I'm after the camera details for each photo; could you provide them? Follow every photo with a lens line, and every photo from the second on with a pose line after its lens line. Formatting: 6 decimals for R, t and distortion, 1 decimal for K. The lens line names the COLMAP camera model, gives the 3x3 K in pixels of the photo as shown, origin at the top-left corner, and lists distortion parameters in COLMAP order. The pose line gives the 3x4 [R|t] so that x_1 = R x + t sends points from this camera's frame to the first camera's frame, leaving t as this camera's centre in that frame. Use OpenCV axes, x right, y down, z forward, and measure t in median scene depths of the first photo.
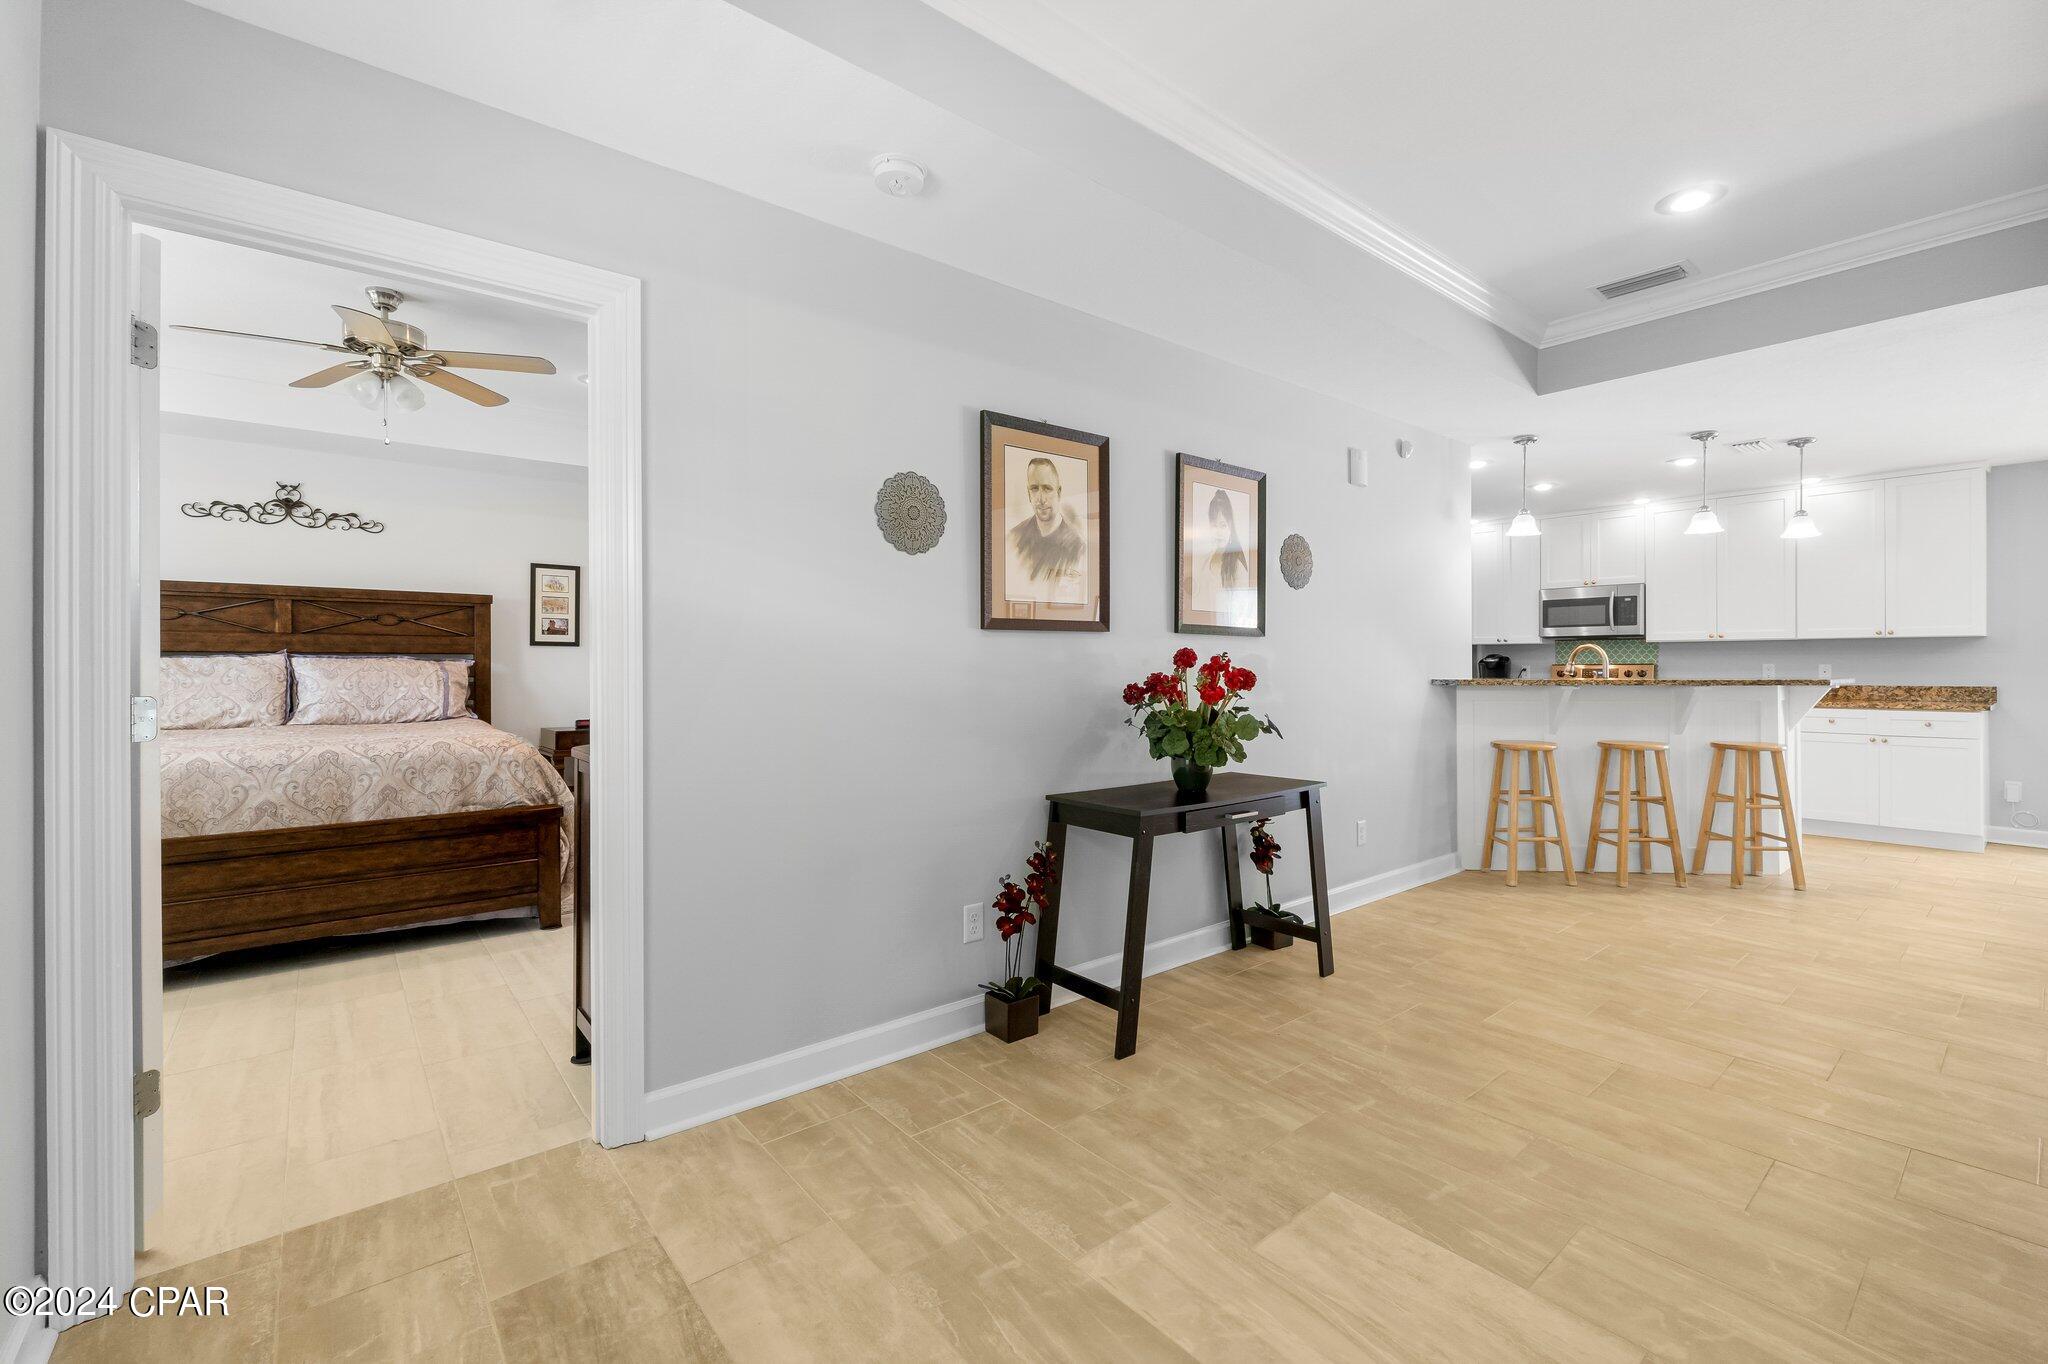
lens RADIAL K [[870.5, 0, 1024.0], [0, 870.5, 666.4], [0, 0, 1]] dist [-0.002977, -0.000612]
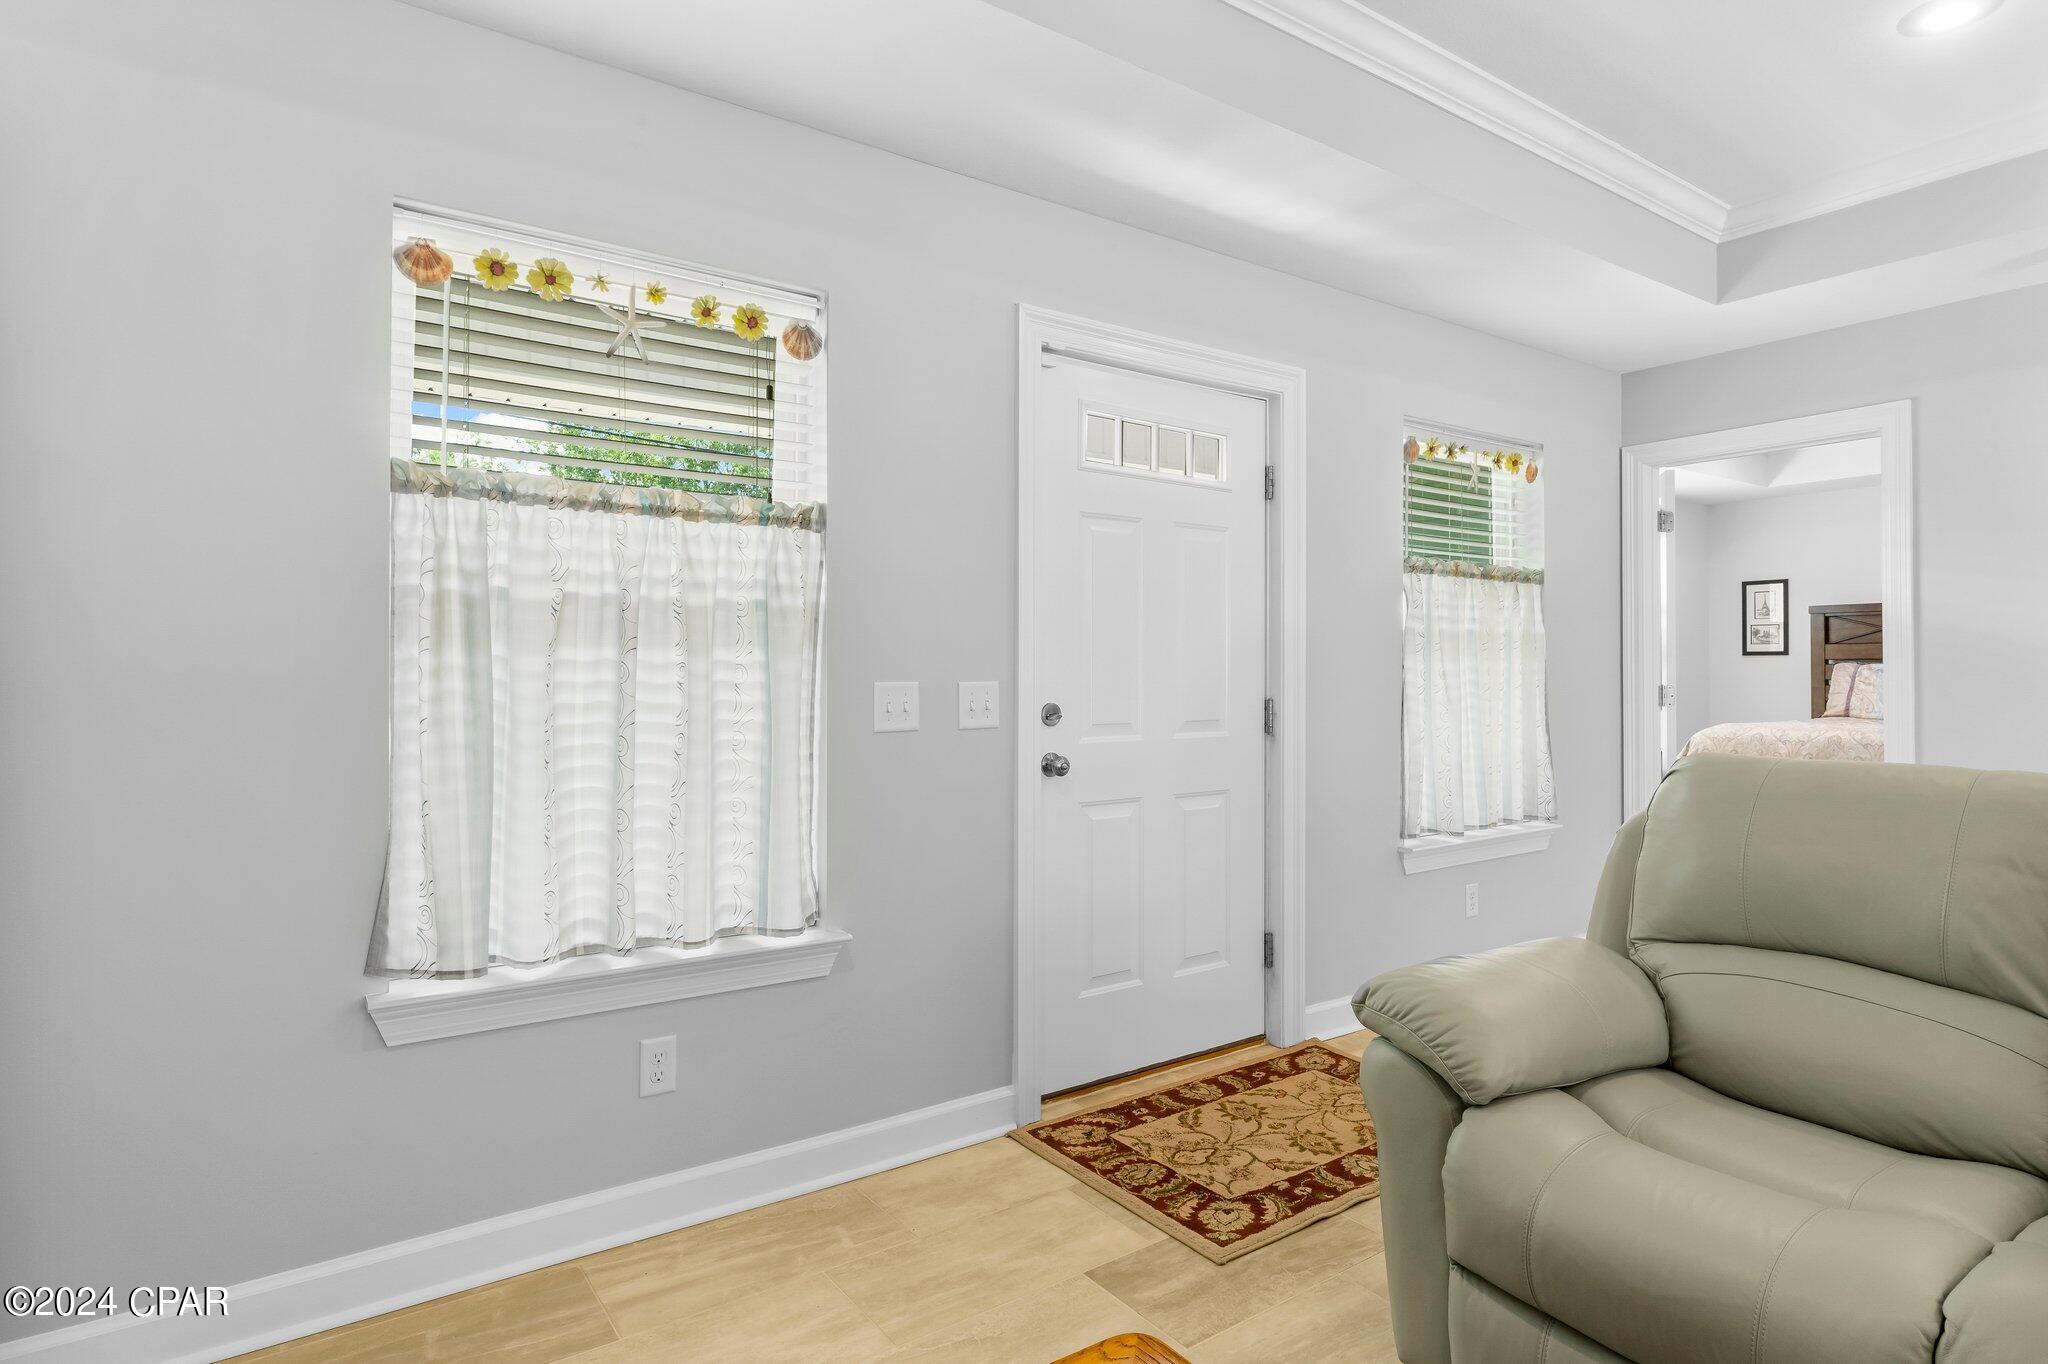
lens RADIAL K [[1087.9, 0, 1036.2], [0, 1087.9, 650.7], [0, 0, 1]] dist [-0.001139, -0.000616]
pose [[-0.078083, -0.020500, -0.996736, 0.694849], [0.002798, 0.999780, -0.020782, 0.000188], [0.996943, -0.004412, -0.078008, -0.130940]]
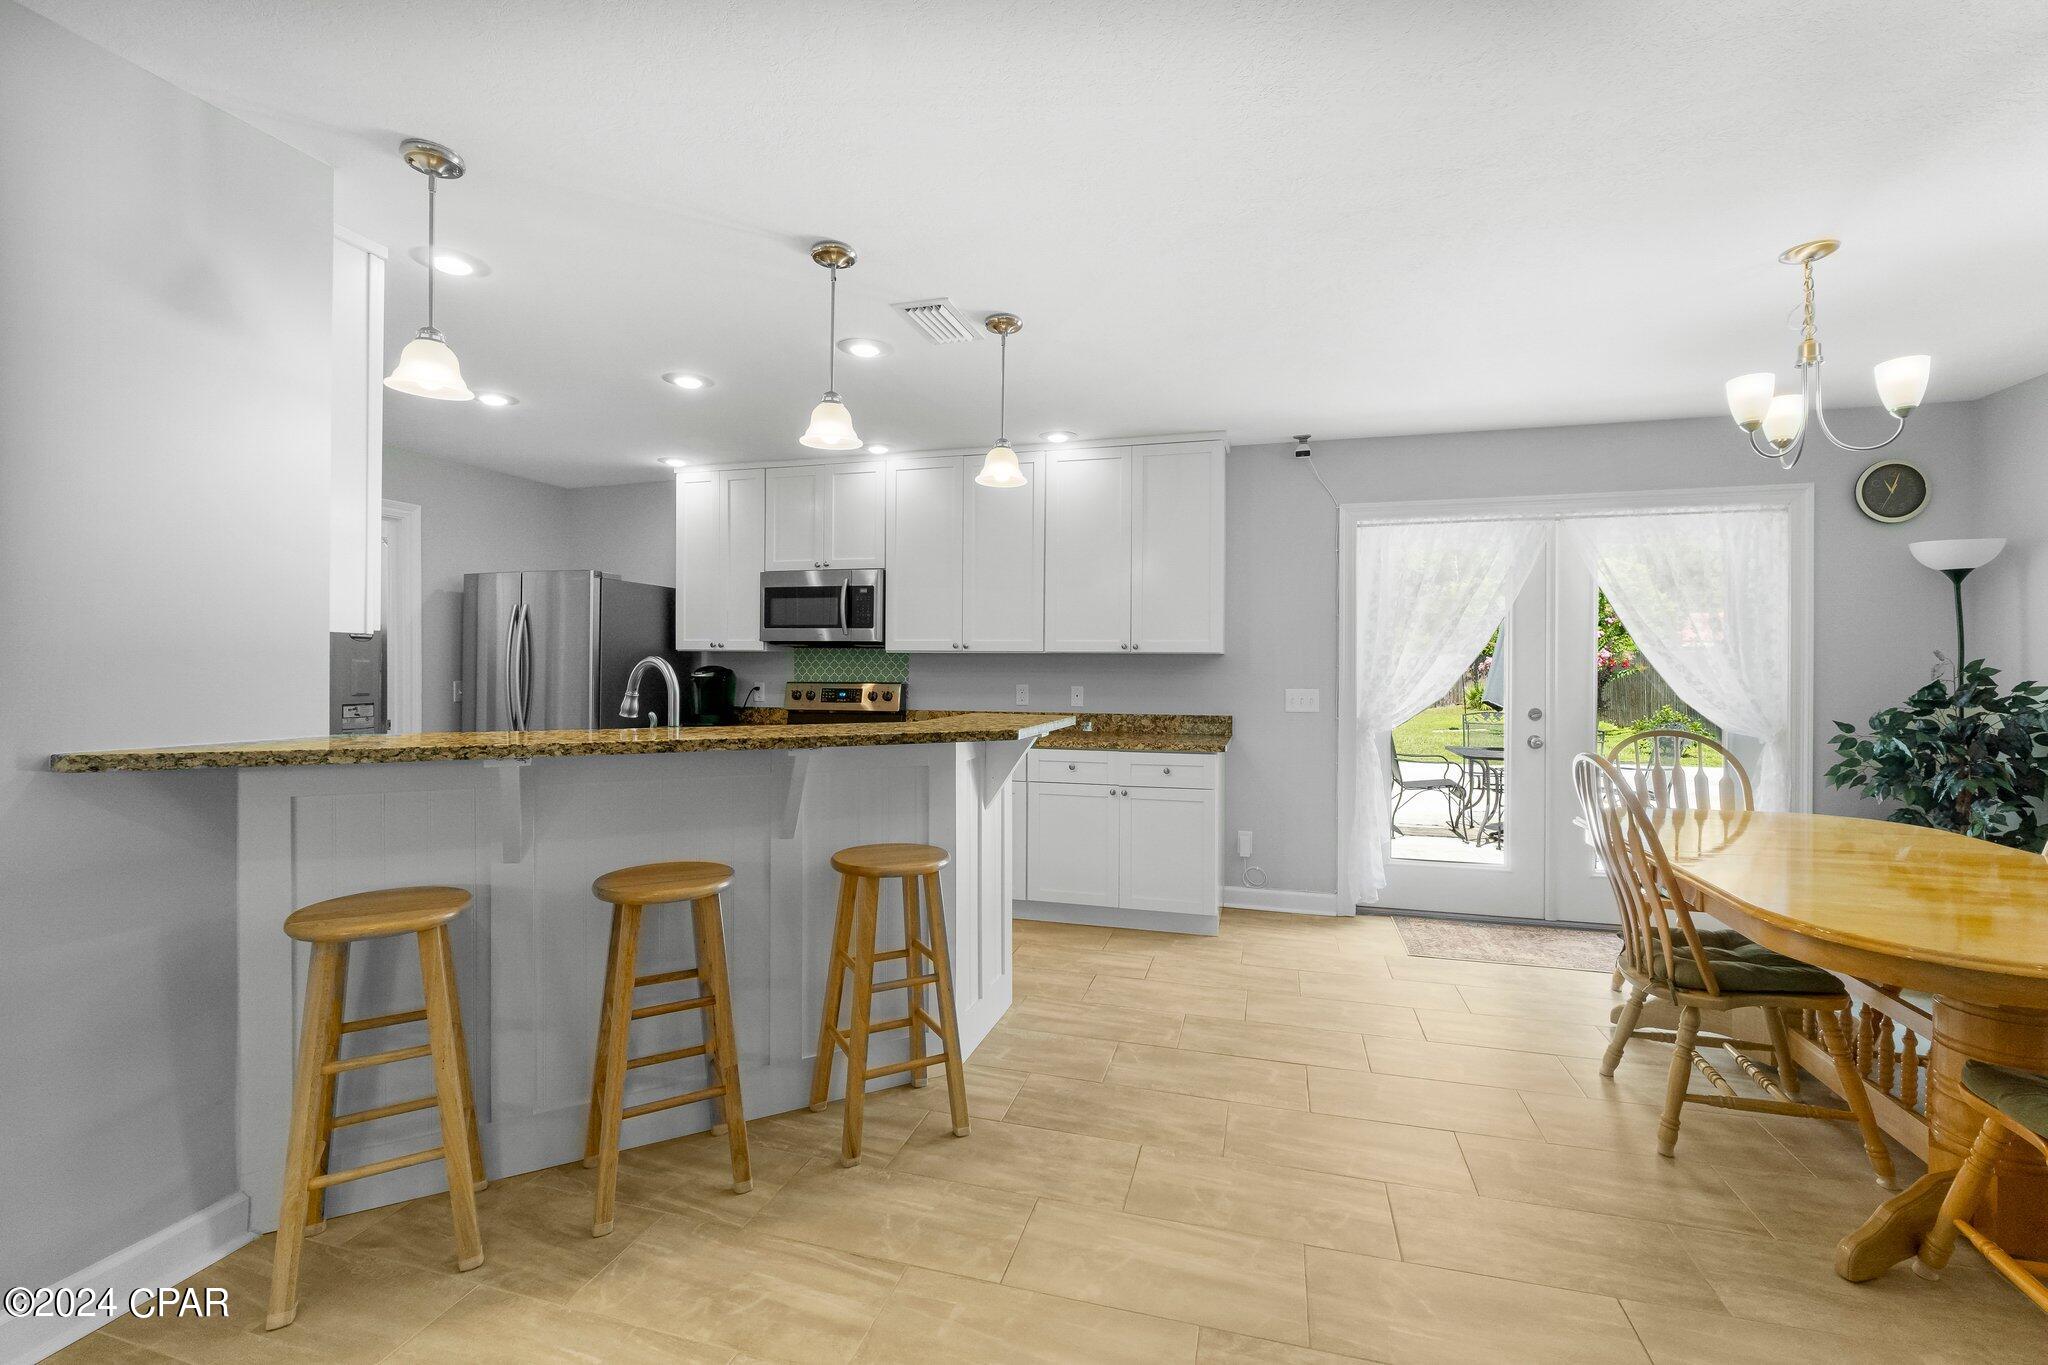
lens RADIAL K [[870.5, 0, 1027.4], [0, 870.5, 666.9], [0, 0, 1]] dist [-0.002977, -0.000612]
pose [[0.816250, 0.008661, 0.577634, 0.627708], [-0.006458, 0.999962, -0.005867, -0.020539], [-0.577662, 0.001059, 0.816275, 0.563465]]
